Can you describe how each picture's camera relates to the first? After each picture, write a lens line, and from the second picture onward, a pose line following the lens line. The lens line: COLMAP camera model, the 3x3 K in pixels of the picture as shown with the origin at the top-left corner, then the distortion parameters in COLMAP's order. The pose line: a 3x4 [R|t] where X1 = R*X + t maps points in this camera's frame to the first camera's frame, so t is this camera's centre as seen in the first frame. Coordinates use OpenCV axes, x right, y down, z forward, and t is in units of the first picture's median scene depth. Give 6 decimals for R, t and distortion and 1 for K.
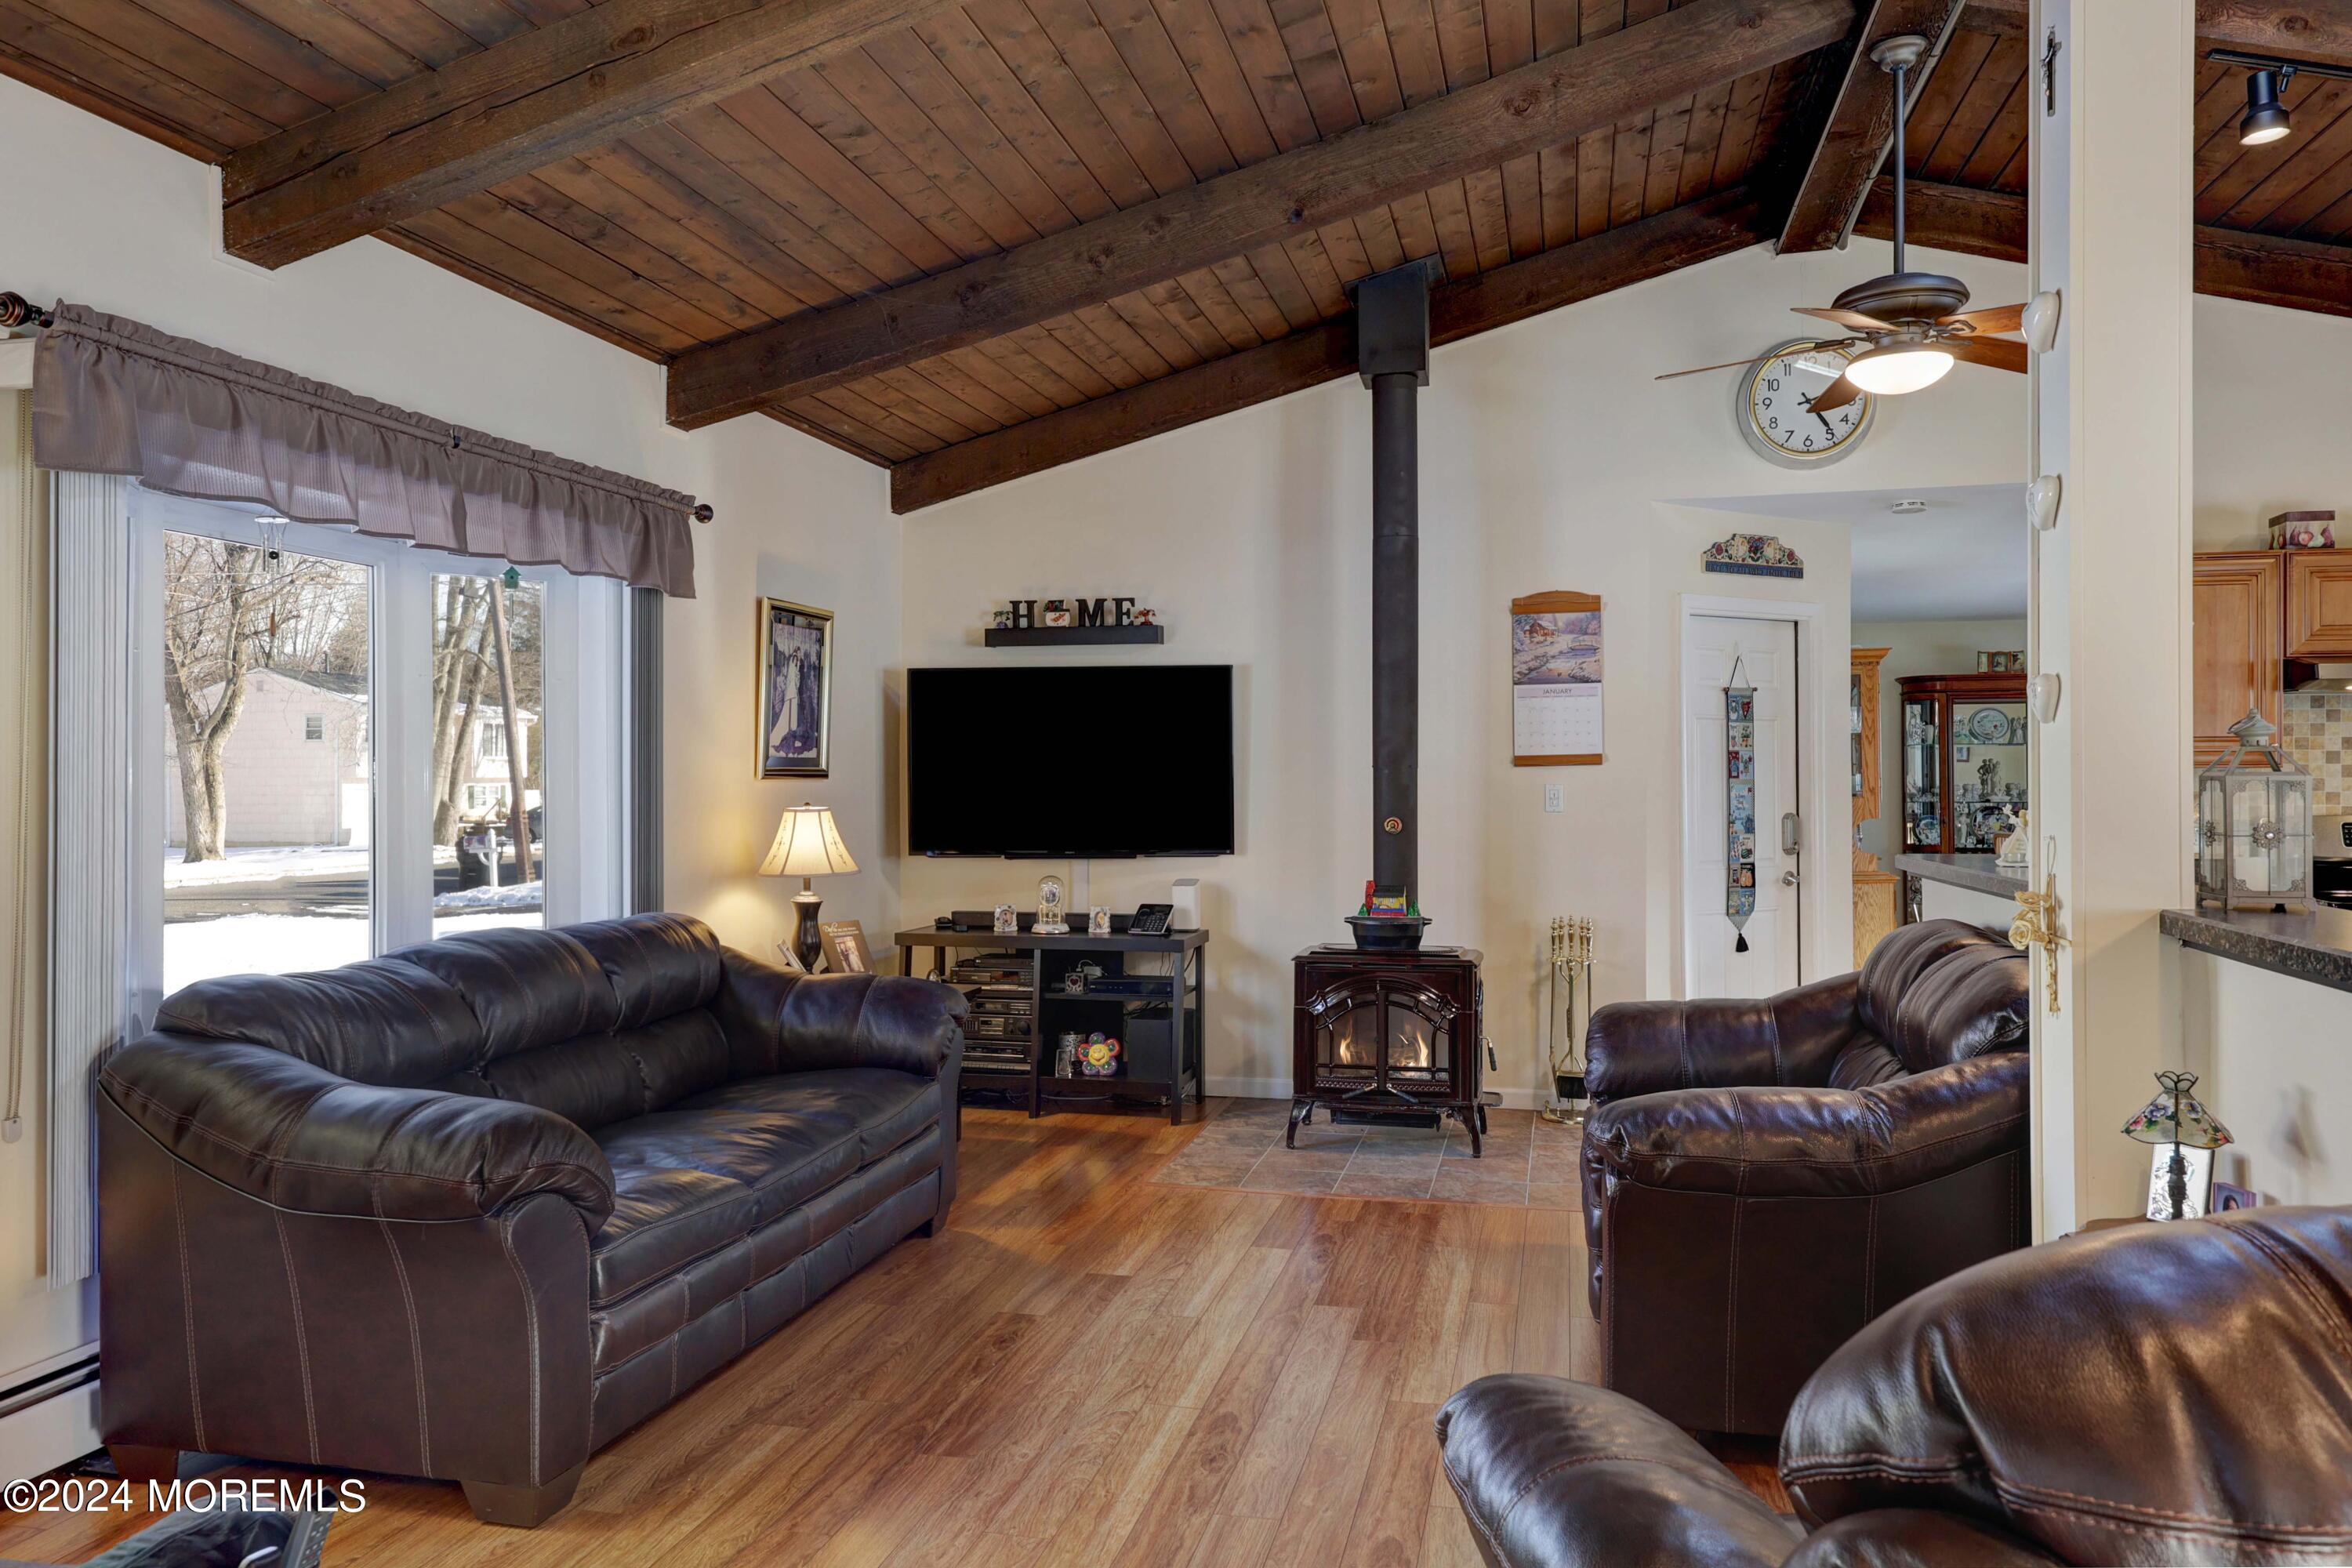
lens RADIAL K [[1646.7, 0, 1167.5], [0, 1646.7, 770.4], [0, 0, 1]] dist [0.001178, 0.003140]
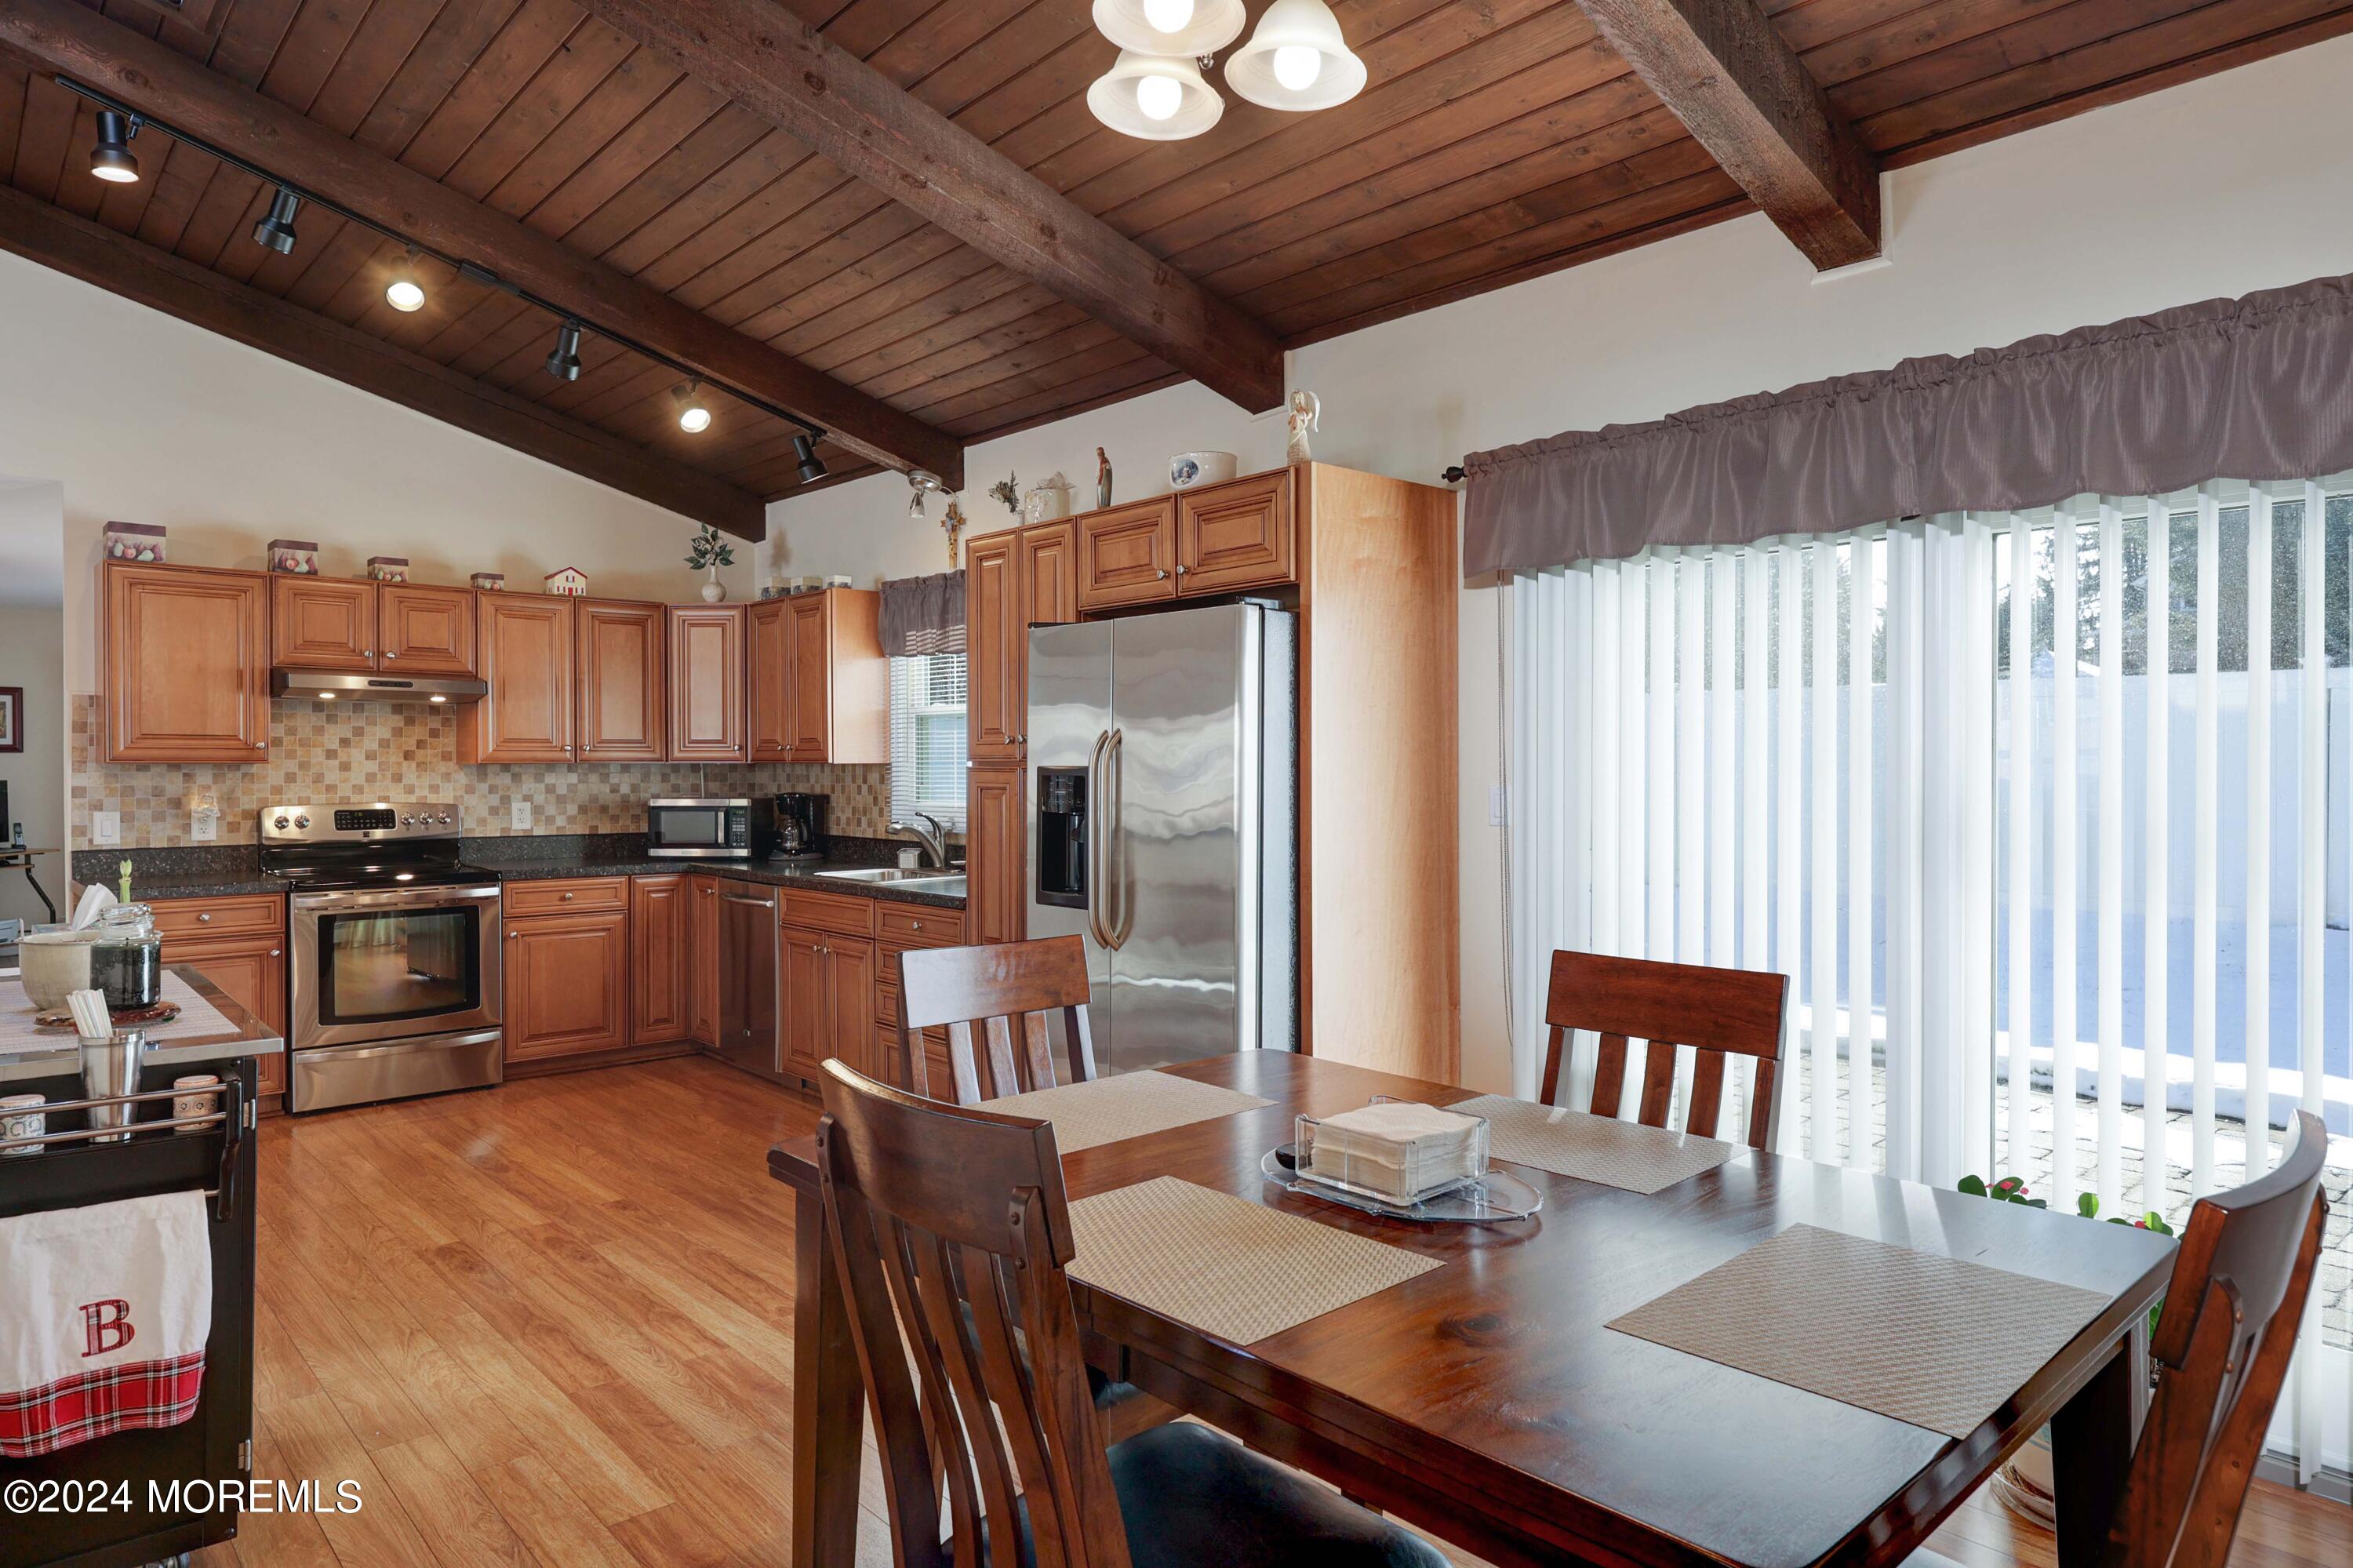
lens RADIAL K [[1418.8, 0, 1174.1], [0, 1418.8, 780.9], [0, 0, 1]] dist [-0.000203, 0.000002]
pose [[0.566069, -0.006367, 0.824334, 0.211643], [-0.006553, 0.999904, 0.012223, -0.005387], [-0.824332, -0.012320, 0.565972, -0.065127]]
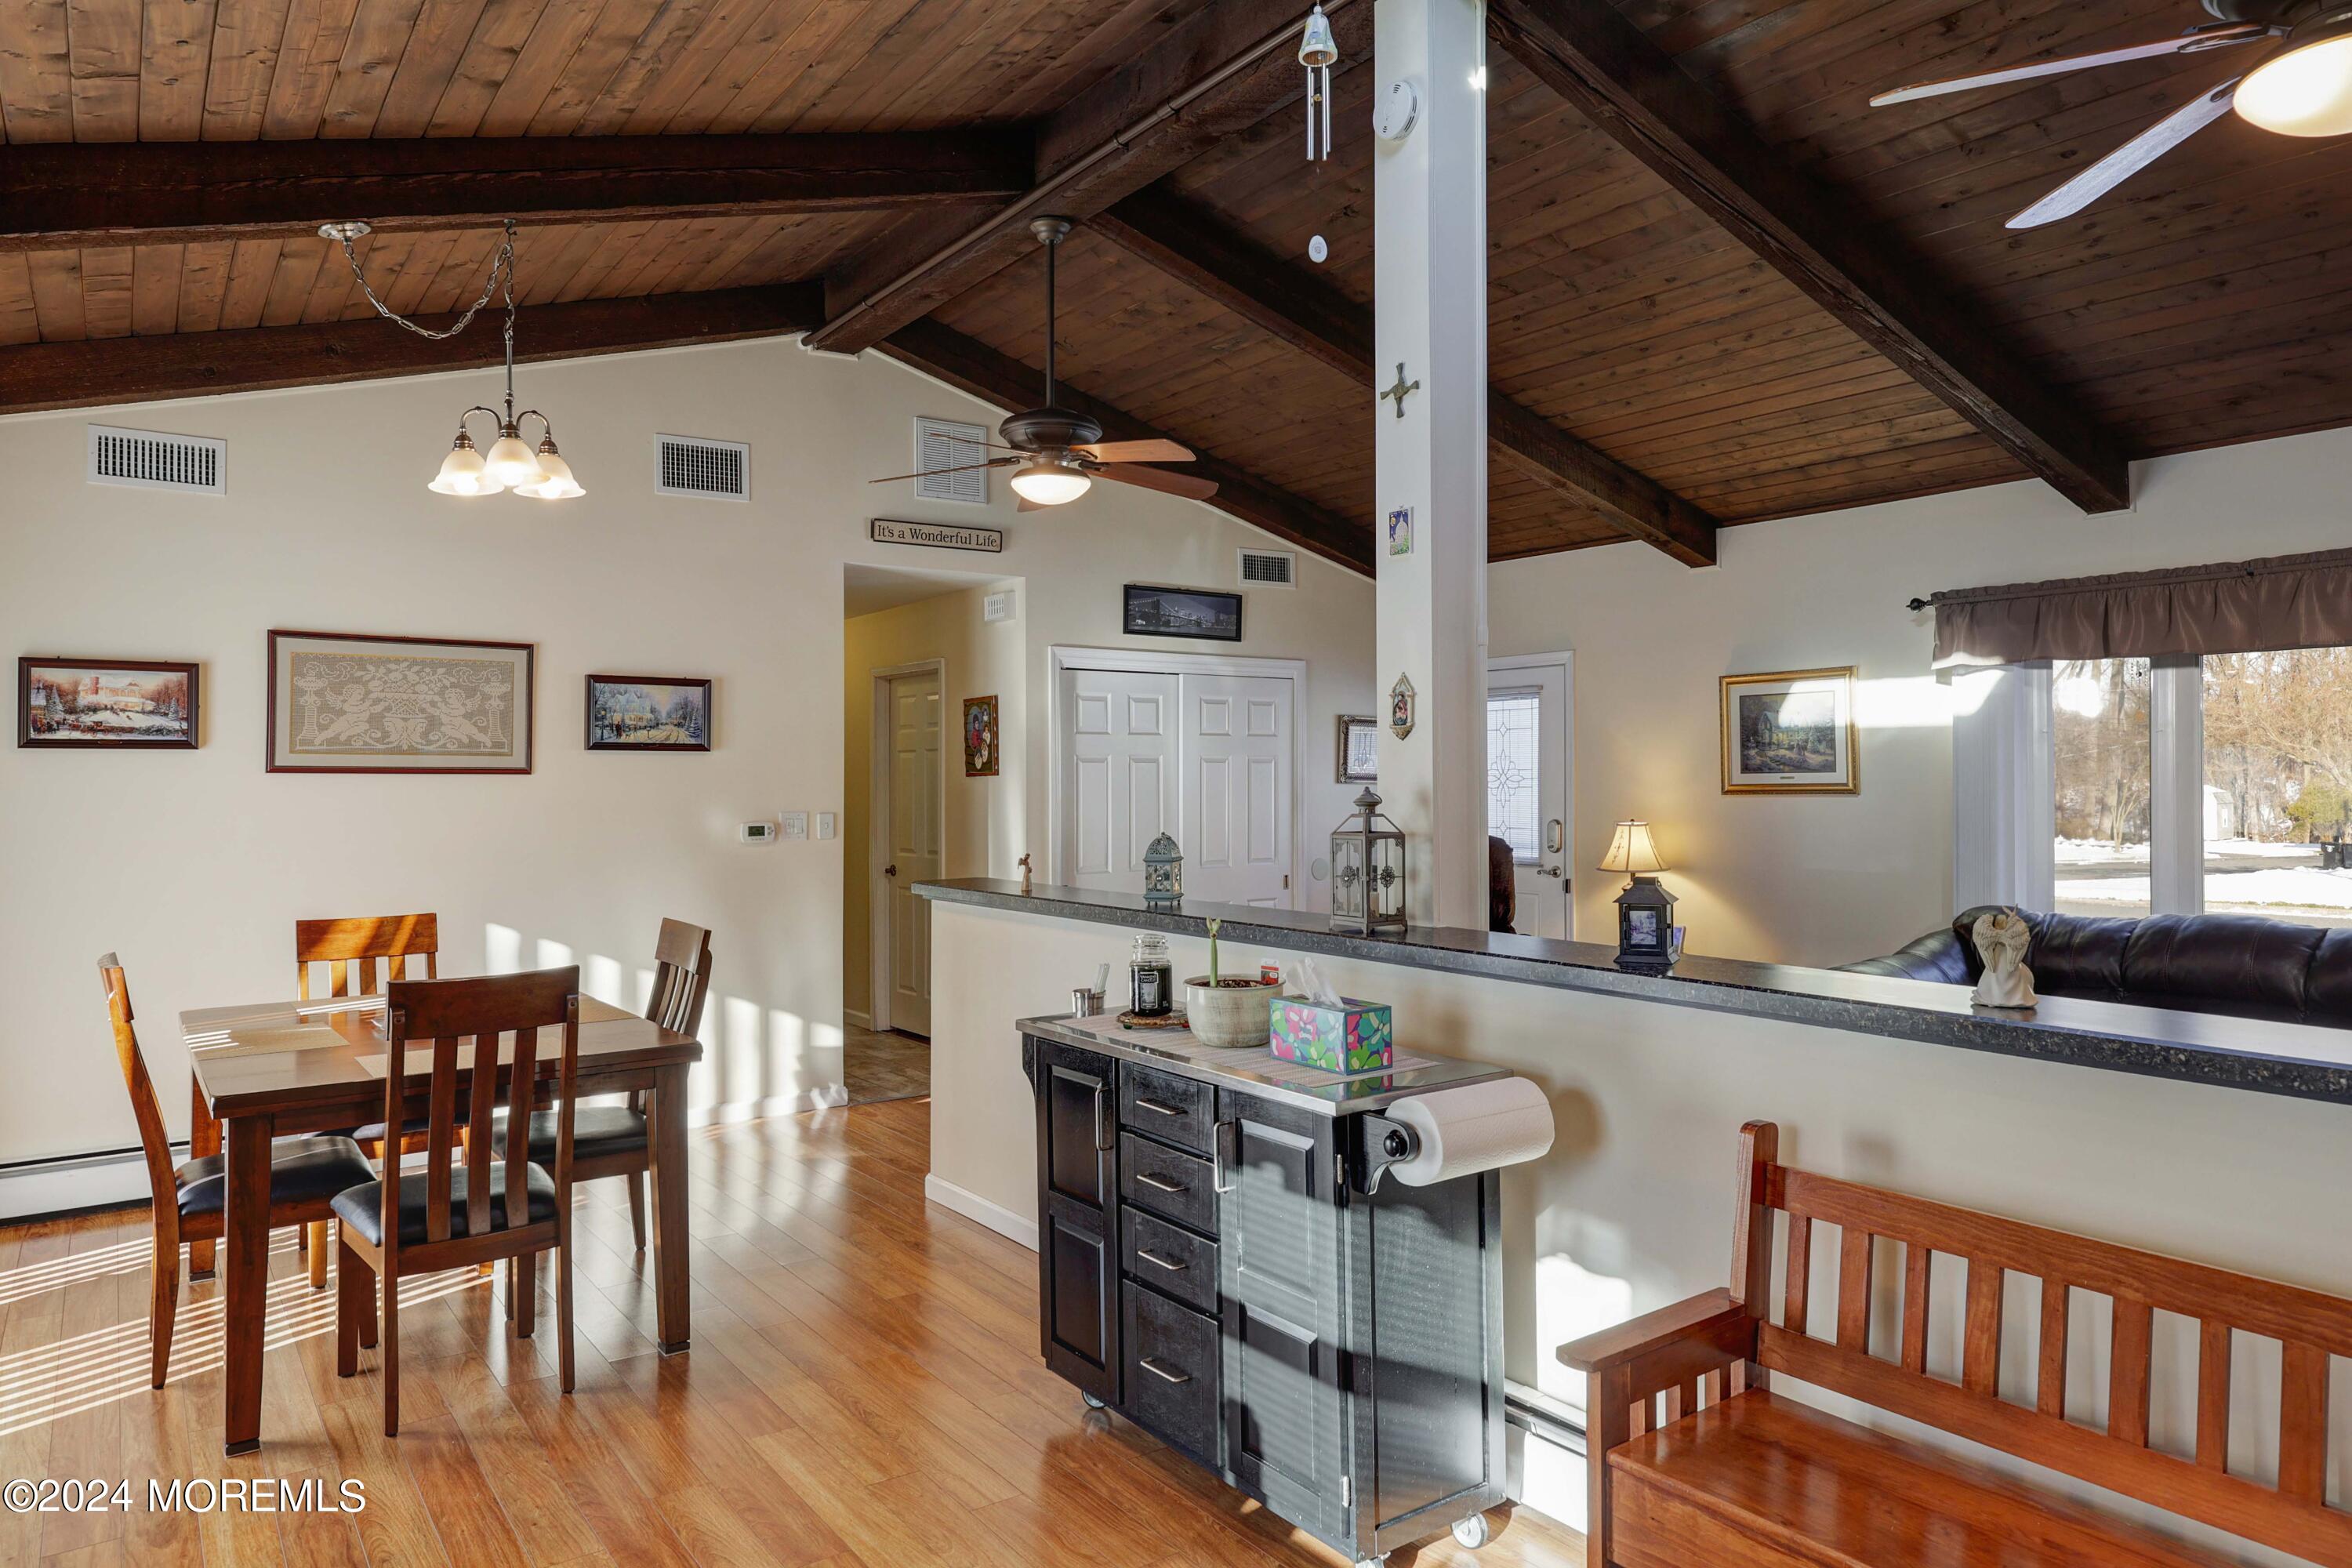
lens RADIAL K [[1476.3, 0, 1161.8], [0, 1476.3, 777.7], [0, 0, 1]] dist [0.000670, 0.001837]
pose [[-0.659147, 0.006169, -0.751989, 0.782937], [0.011331, 0.999934, -0.001729, -0.020263], [0.751929, -0.009661, -0.659173, 0.771941]]
